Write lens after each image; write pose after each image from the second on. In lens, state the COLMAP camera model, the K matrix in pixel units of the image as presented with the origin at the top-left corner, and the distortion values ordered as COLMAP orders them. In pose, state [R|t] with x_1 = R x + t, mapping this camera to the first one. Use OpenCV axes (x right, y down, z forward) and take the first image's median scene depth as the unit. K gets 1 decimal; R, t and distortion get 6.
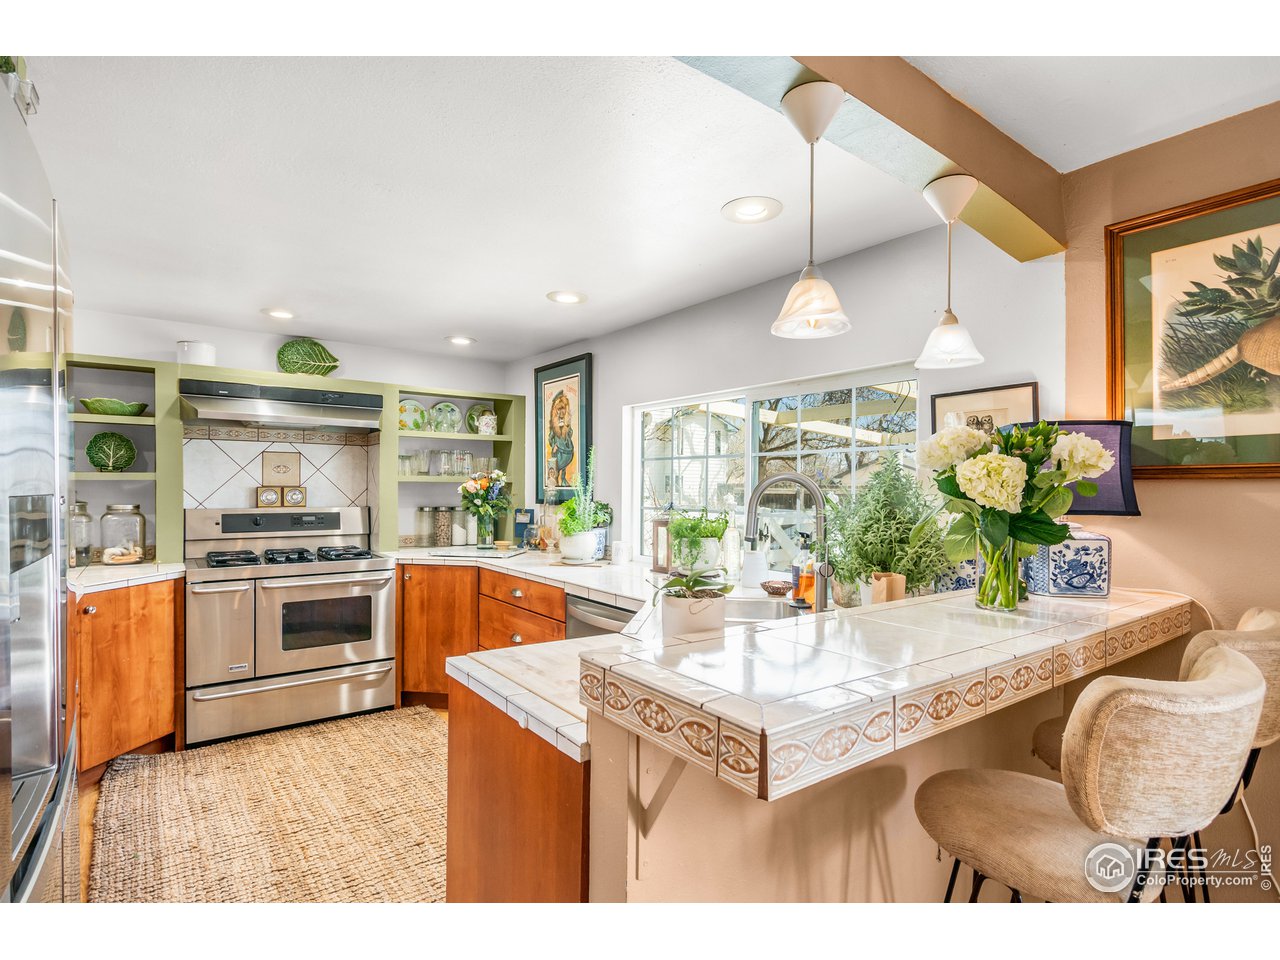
lens RADIAL K [[658.1, 0, 640.0], [0, 658.1, 480.0], [0, 0, 1]] dist [-0.004460, -0.000253]
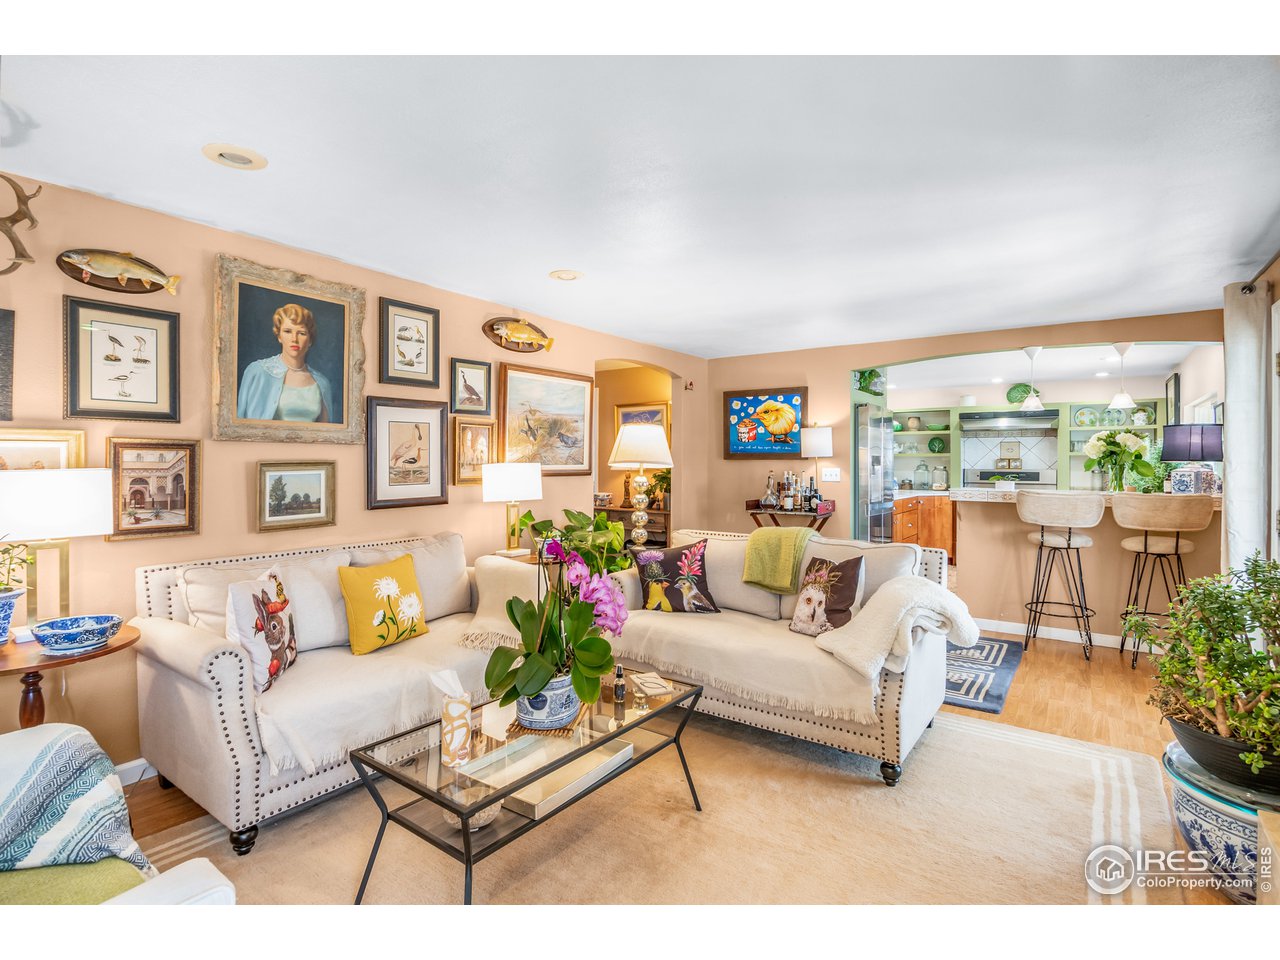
lens RADIAL K [[658.1, 0, 640.0], [0, 658.1, 480.0], [0, 0, 1]] dist [-0.004460, -0.000253]
pose [[0.313788, 0.022983, -0.949215, 1.094744], [0.010175, 0.999568, 0.027565, 0.008384], [0.949438, -0.018308, 0.313419, -0.773692]]
